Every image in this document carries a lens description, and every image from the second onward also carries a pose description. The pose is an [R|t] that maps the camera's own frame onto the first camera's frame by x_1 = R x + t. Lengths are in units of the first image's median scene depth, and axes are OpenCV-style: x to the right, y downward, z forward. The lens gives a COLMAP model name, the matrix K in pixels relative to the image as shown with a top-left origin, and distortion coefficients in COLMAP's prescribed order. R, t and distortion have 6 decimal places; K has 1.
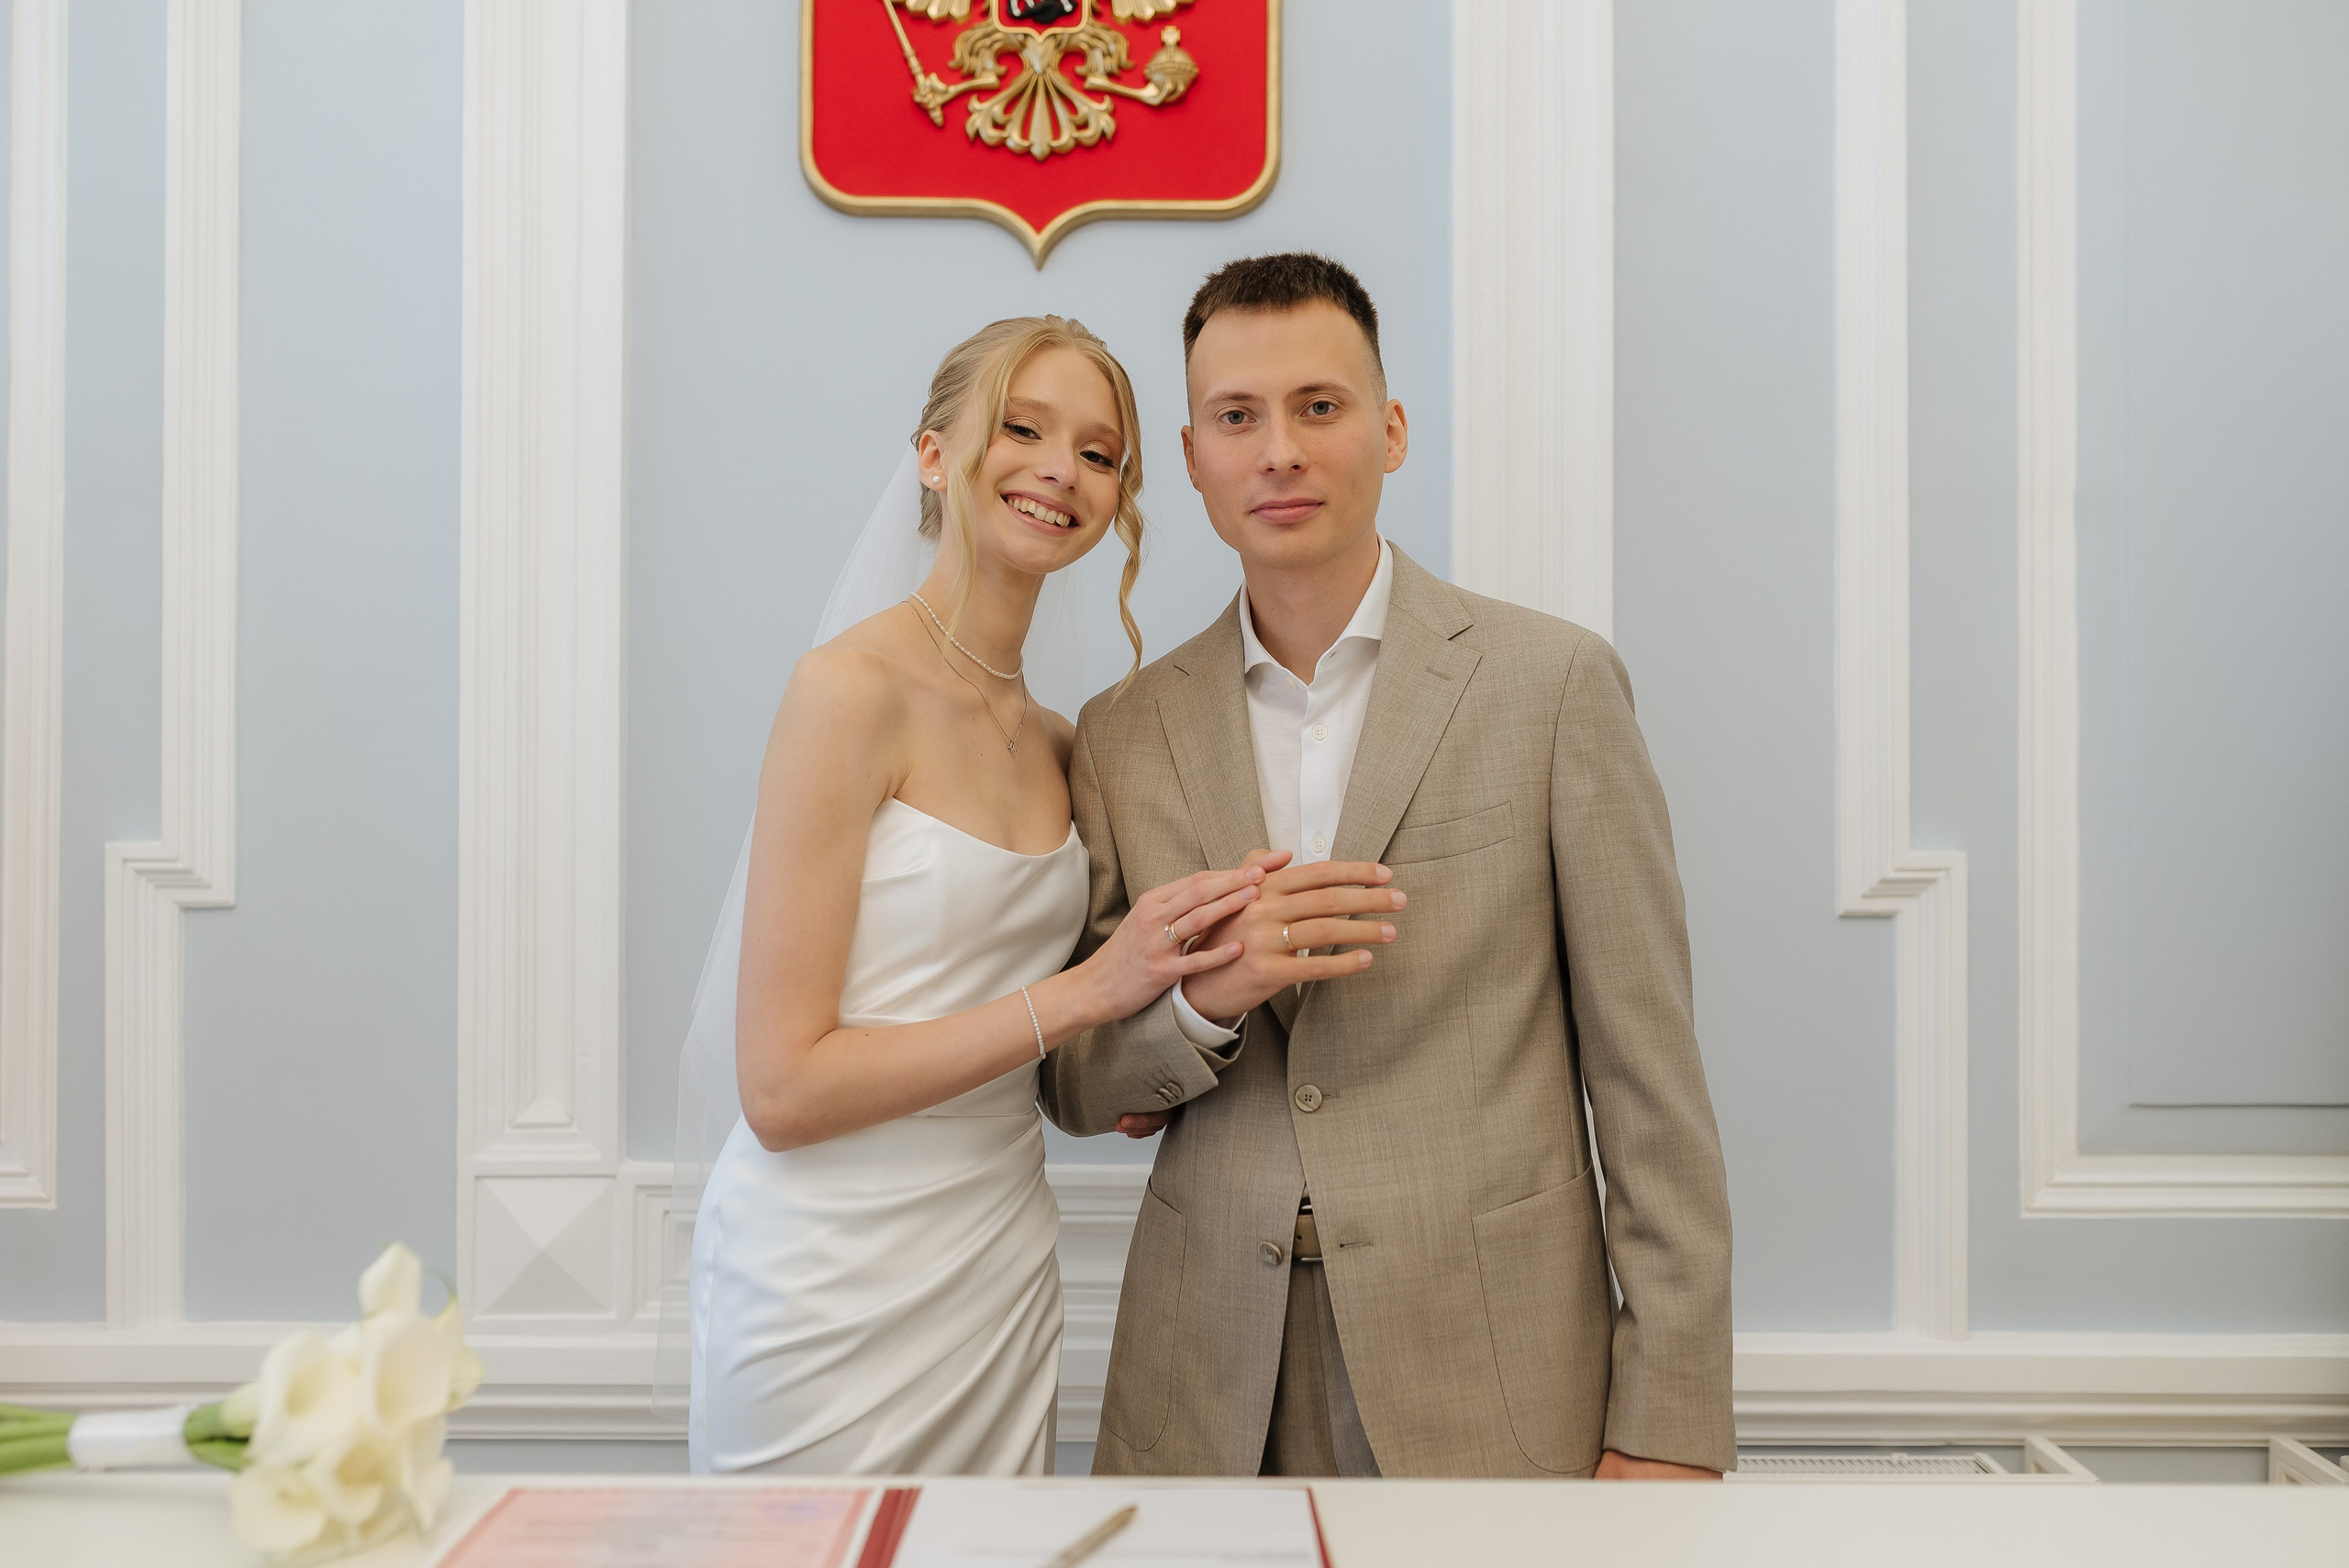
lens RADIAL K [[2227.7, 0, 1174.5], [0, 2227.7, 784.0], [0, 0, 1]] dist [0.002832, 0.002756]
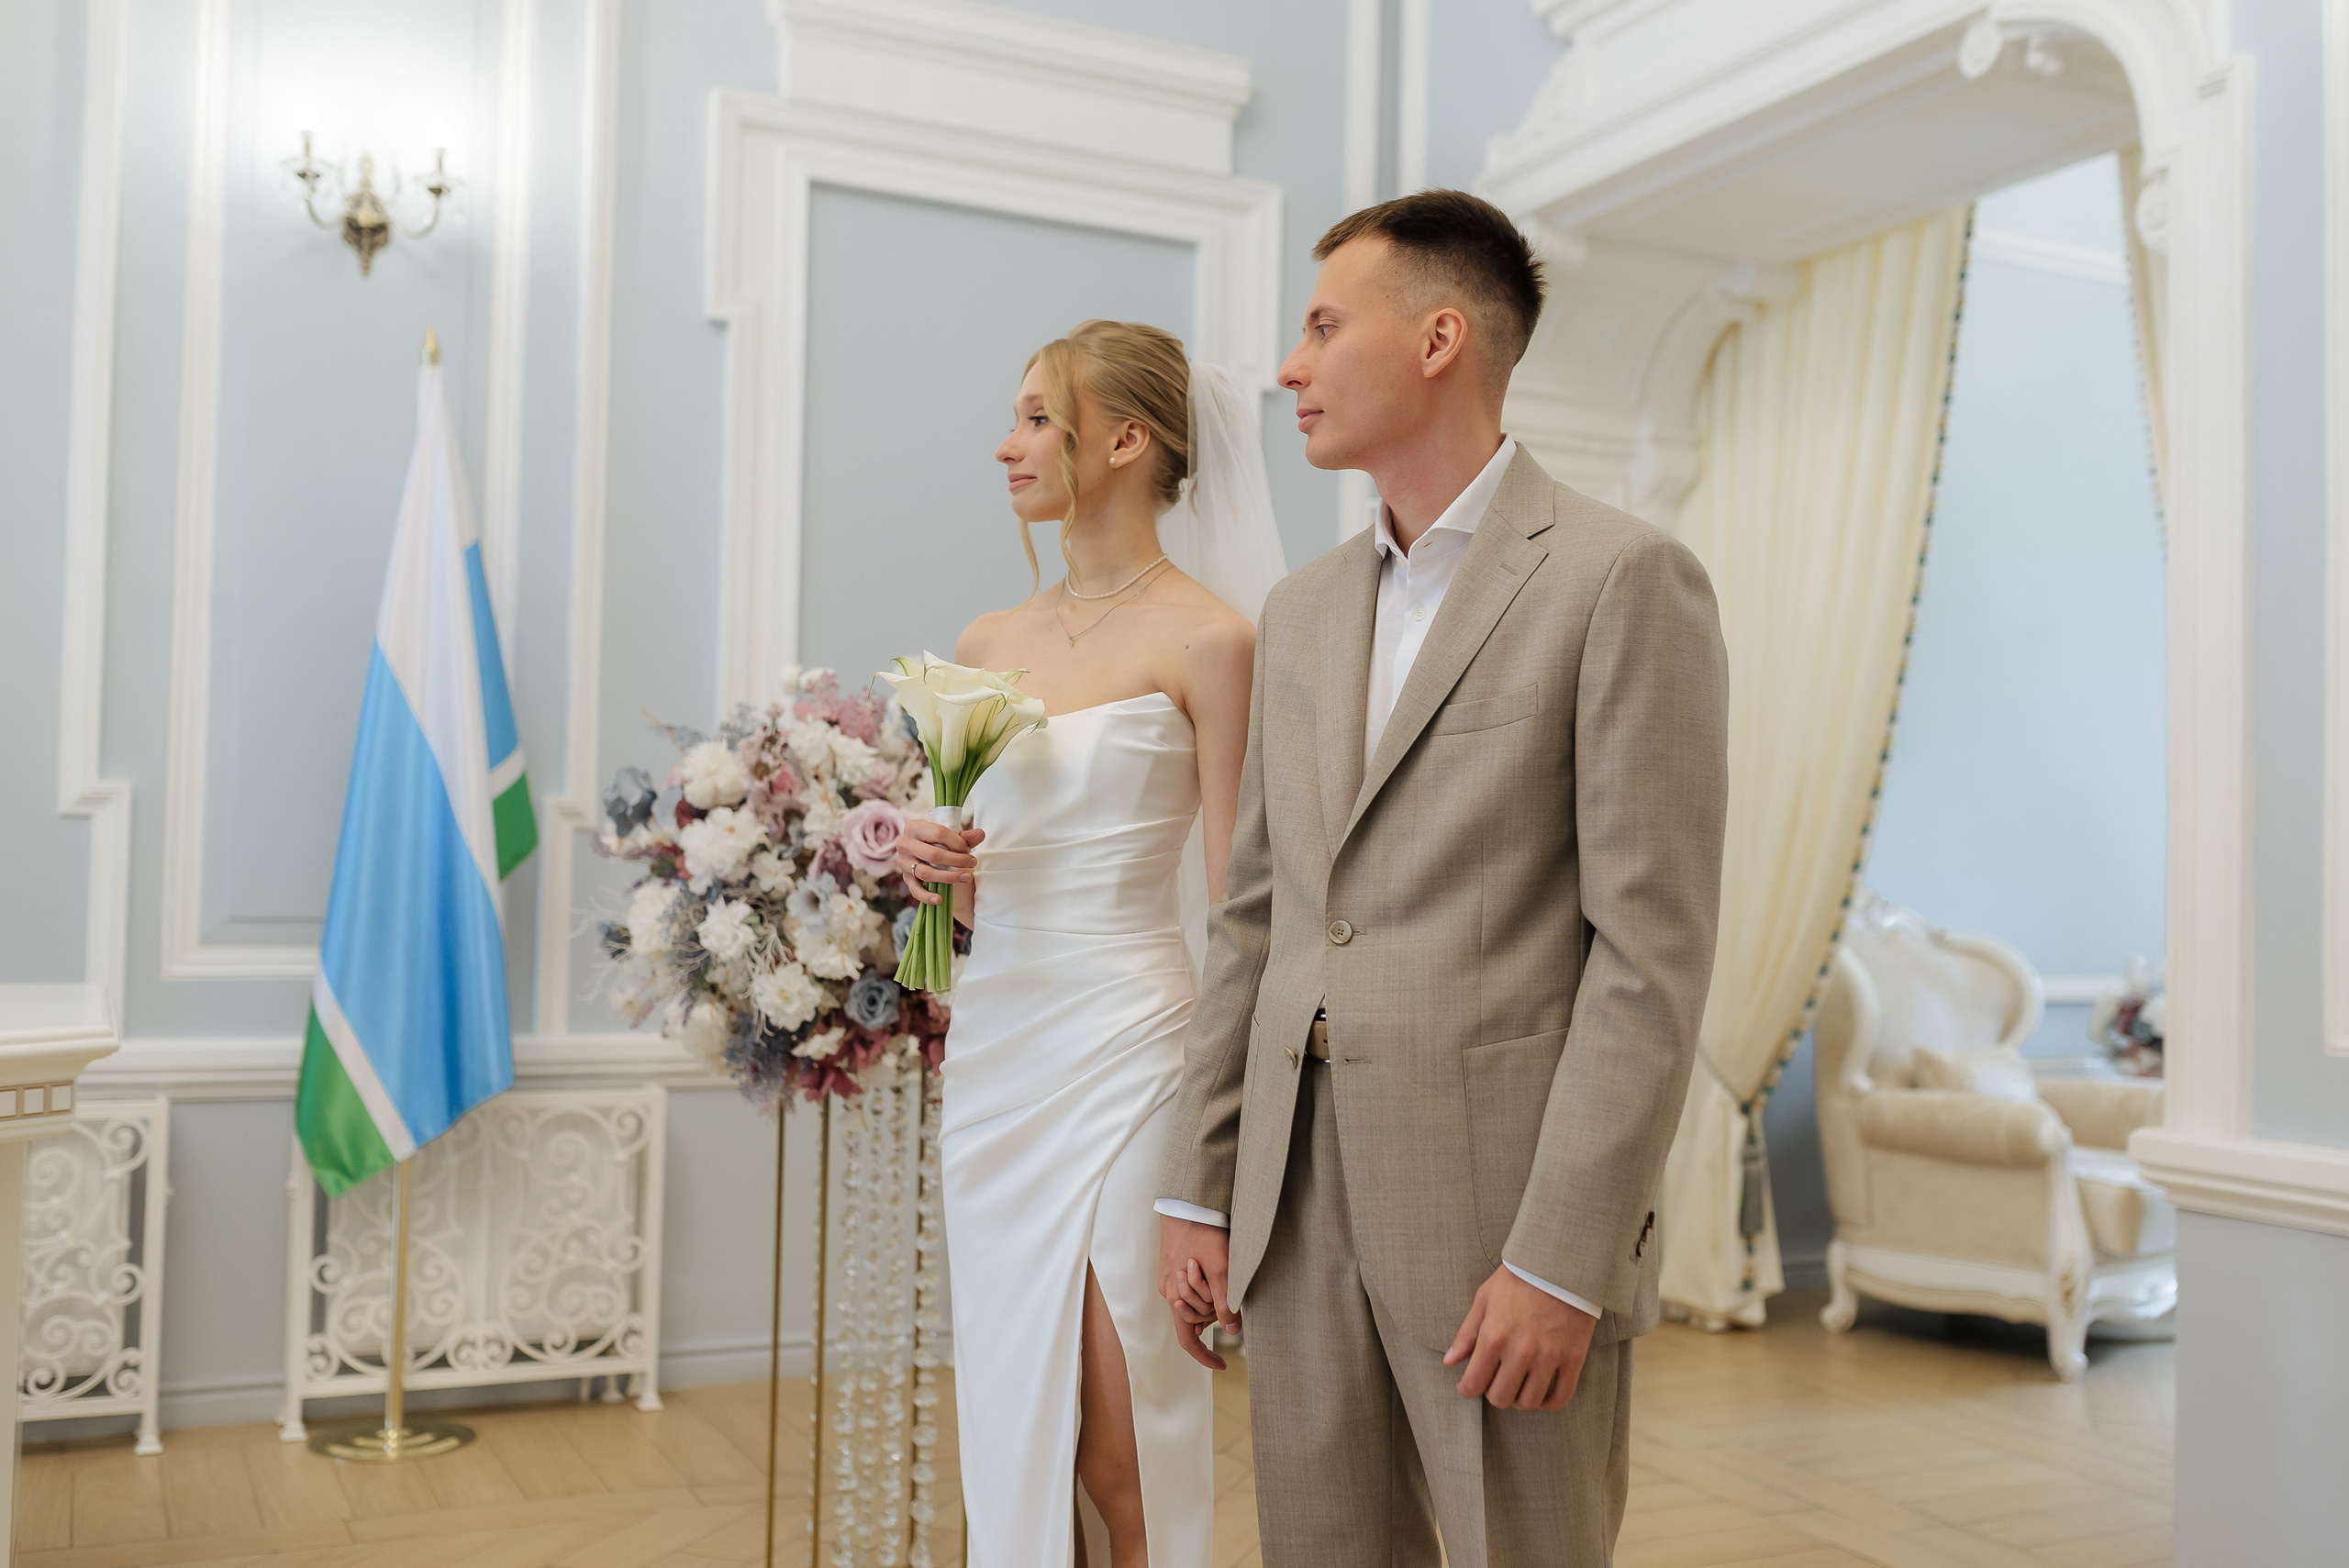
lens RADIAL K [[2227.7, 0, 1174.5], [0, 2227.7, 784.0], [0, 0, 1]] dist [0.002832, 0.002756]
pose [[0.901551, 0.030427, 0.431602, 0.335351], [-0.019323, 0.999360, -0.030090, 0.071095], [-0.432242, 0.018788, 0.901562, -1.060310]]
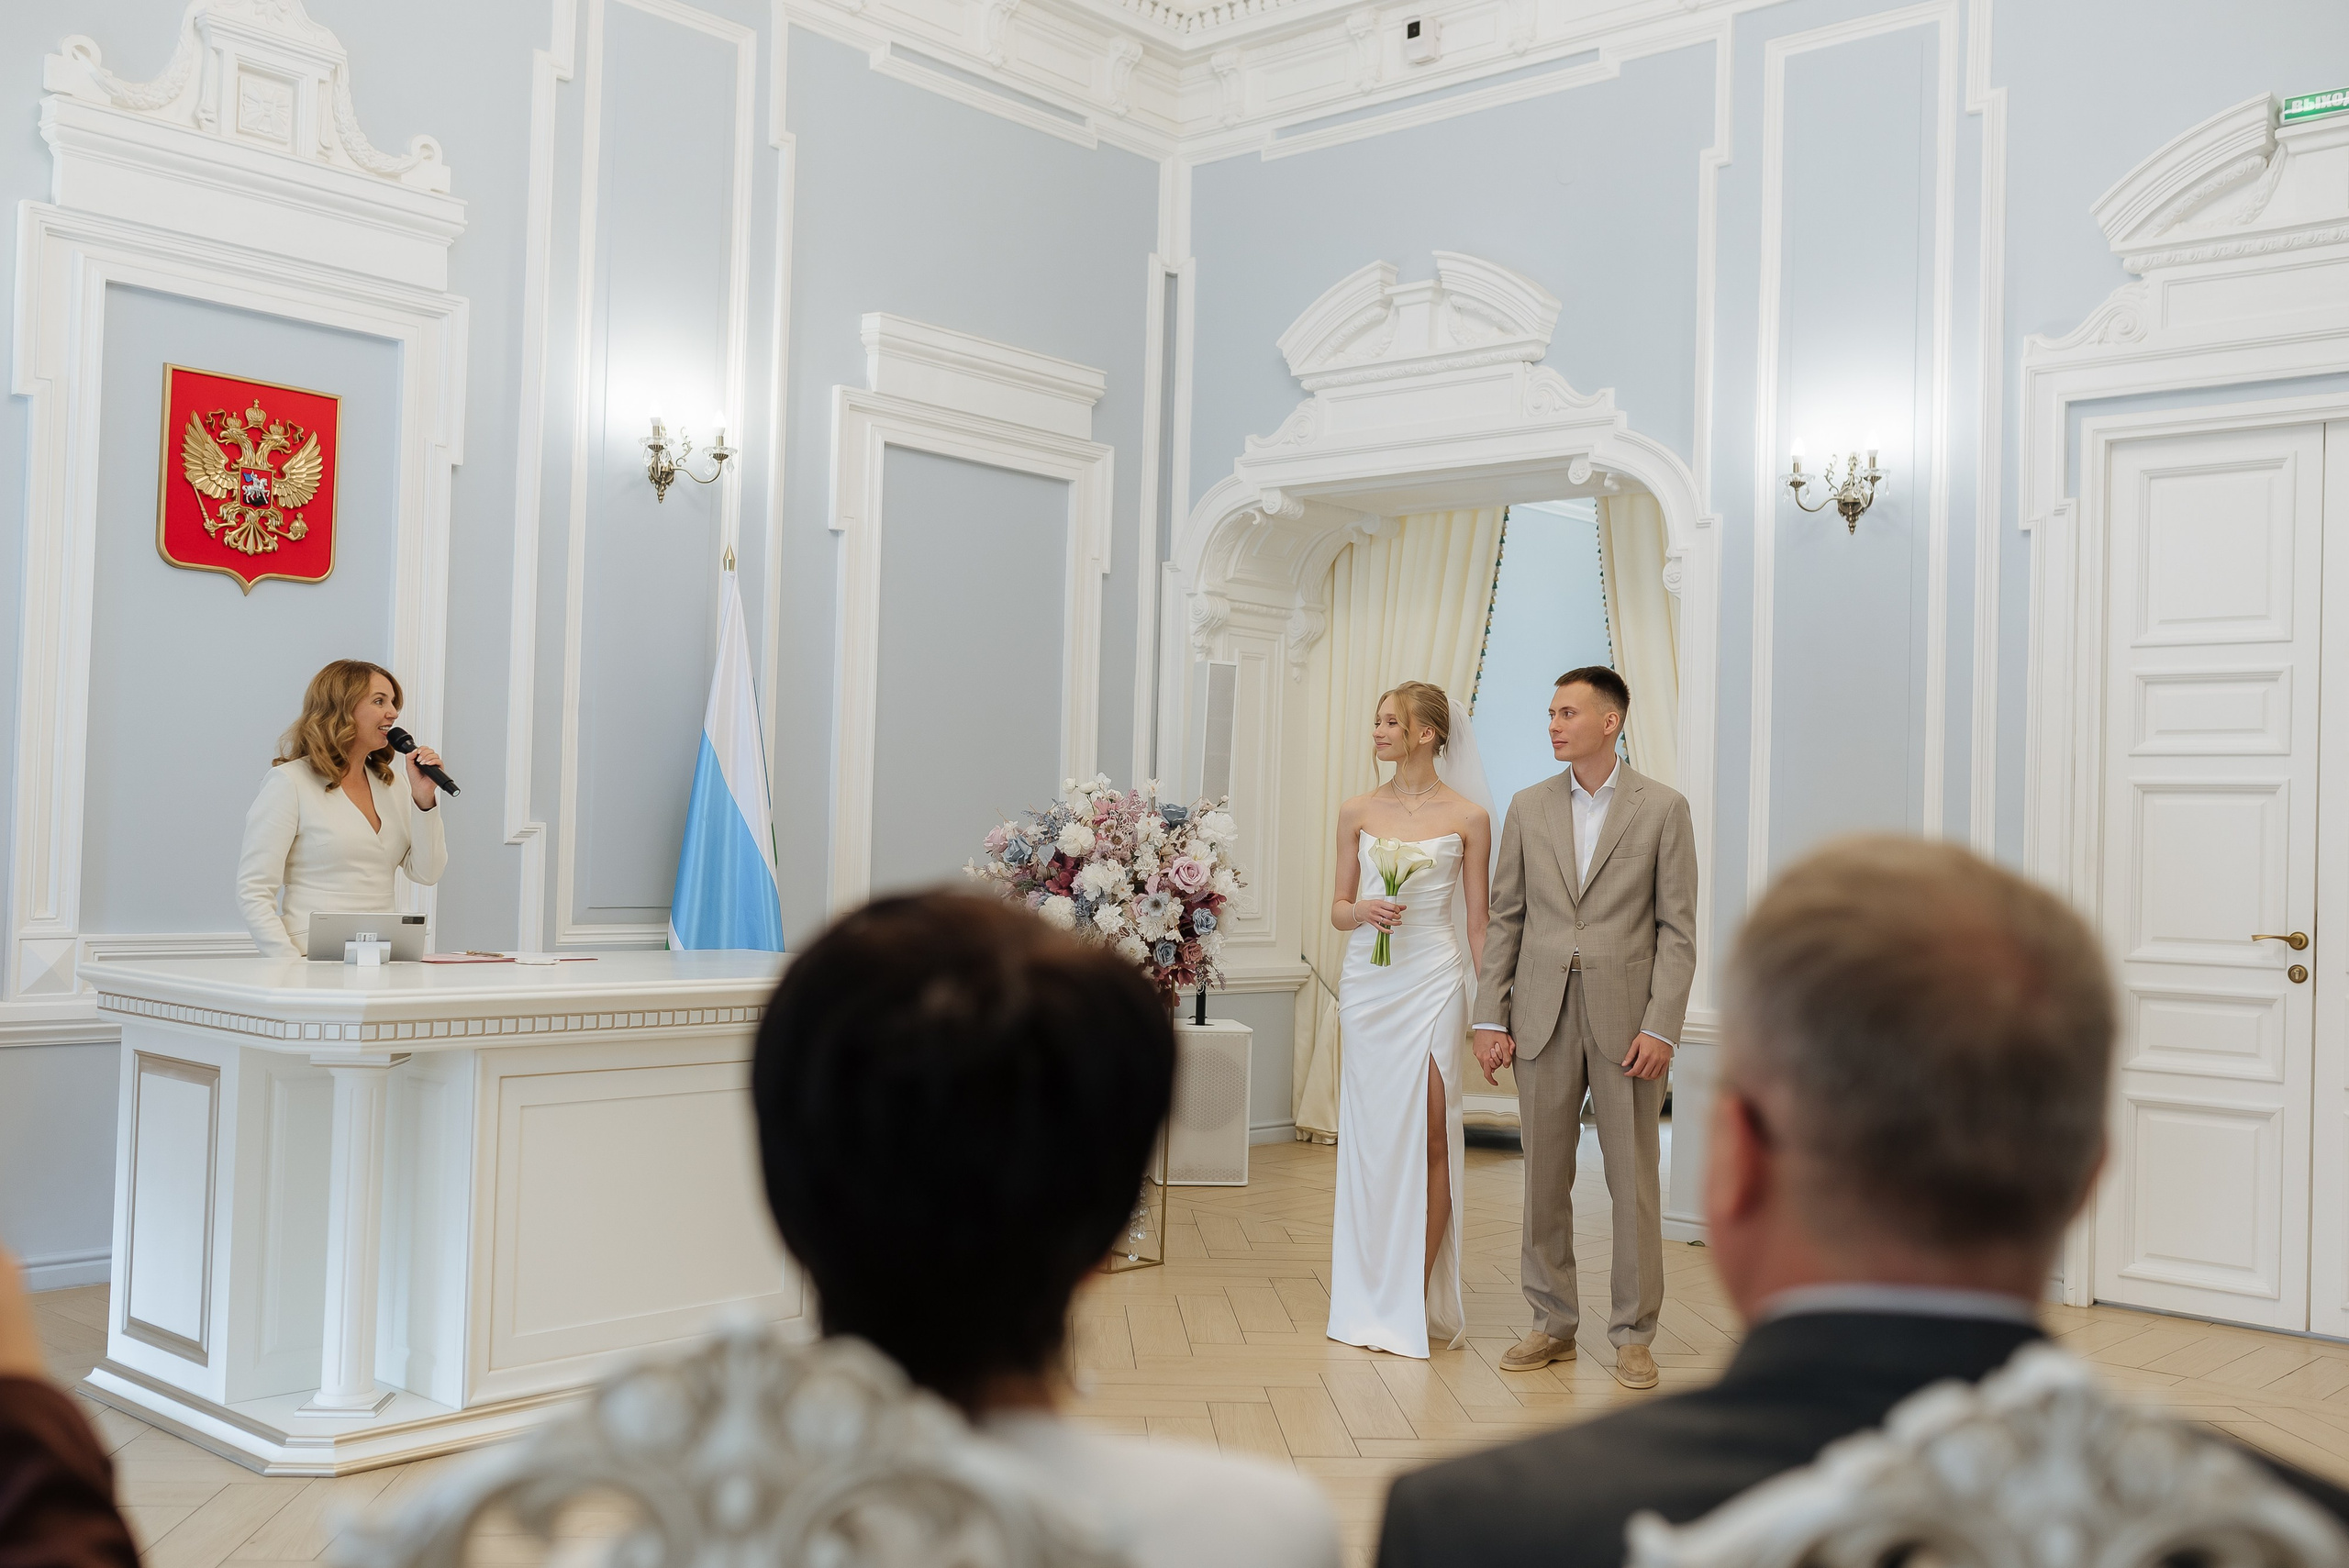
lens RADIAL K [[2227.7, 0, 1174.5], [0, 2227.7, 784.0], [0, 0, 1]] dist [0.002832, 0.002756]
pose [[0.666706, 0.034782, 0.744509, -1.301362], [-0.031670, 0.999330, -0.018326, 0.006829], [-0.744648, -0.011360, 0.667361, -1.610366]]
